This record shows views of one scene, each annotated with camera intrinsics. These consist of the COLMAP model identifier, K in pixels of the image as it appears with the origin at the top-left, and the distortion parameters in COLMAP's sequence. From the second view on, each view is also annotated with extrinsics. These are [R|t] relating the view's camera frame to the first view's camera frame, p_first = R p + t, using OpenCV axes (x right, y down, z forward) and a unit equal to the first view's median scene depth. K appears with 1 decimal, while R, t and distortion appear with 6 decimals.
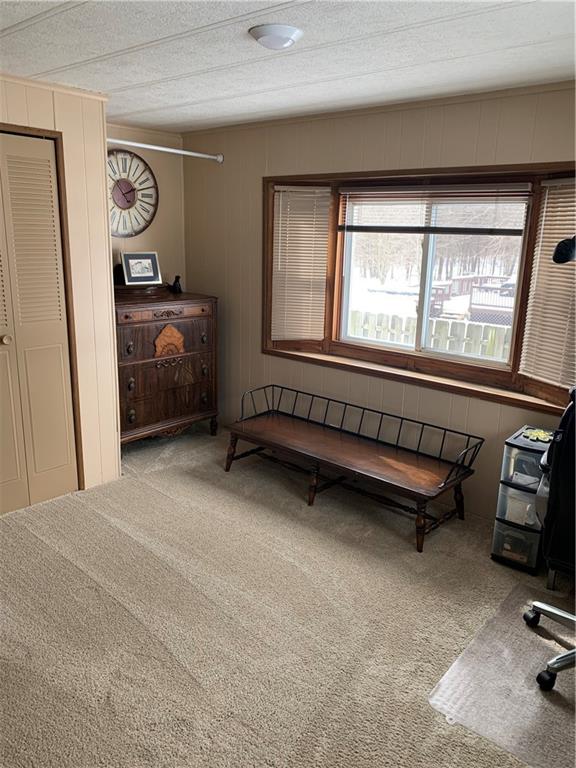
lens RADIAL K [[580.5, 0, 284.6], [0, 580.5, 383.2], [0, 0, 1]] dist [0.026251, -0.033100]
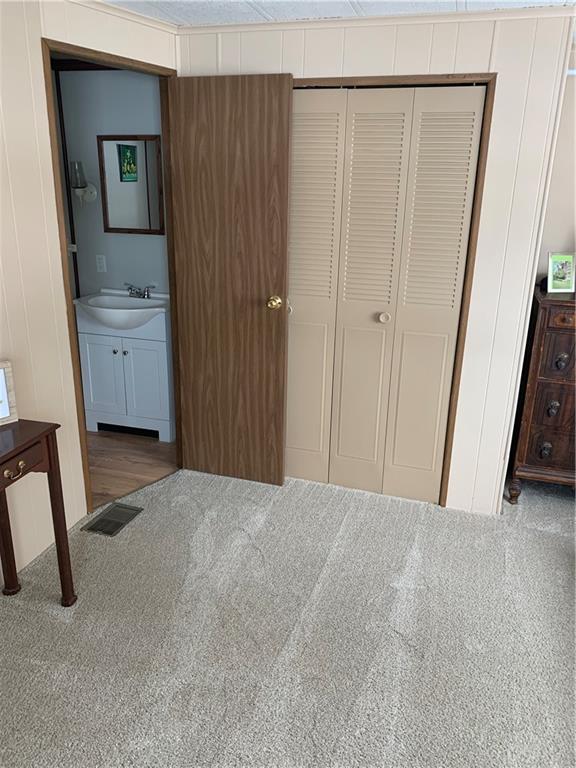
lens RADIAL K [[580.5, 0, 287.1], [0, 580.5, 382.5], [0, 0, 1]] dist [0.026251, -0.033100]
pose [[0.411646, 0.272072, -0.869784, 0.296889], [-0.239025, 0.953218, 0.185046, -0.110230], [0.879440, 0.131726, 0.457420, 0.444595]]
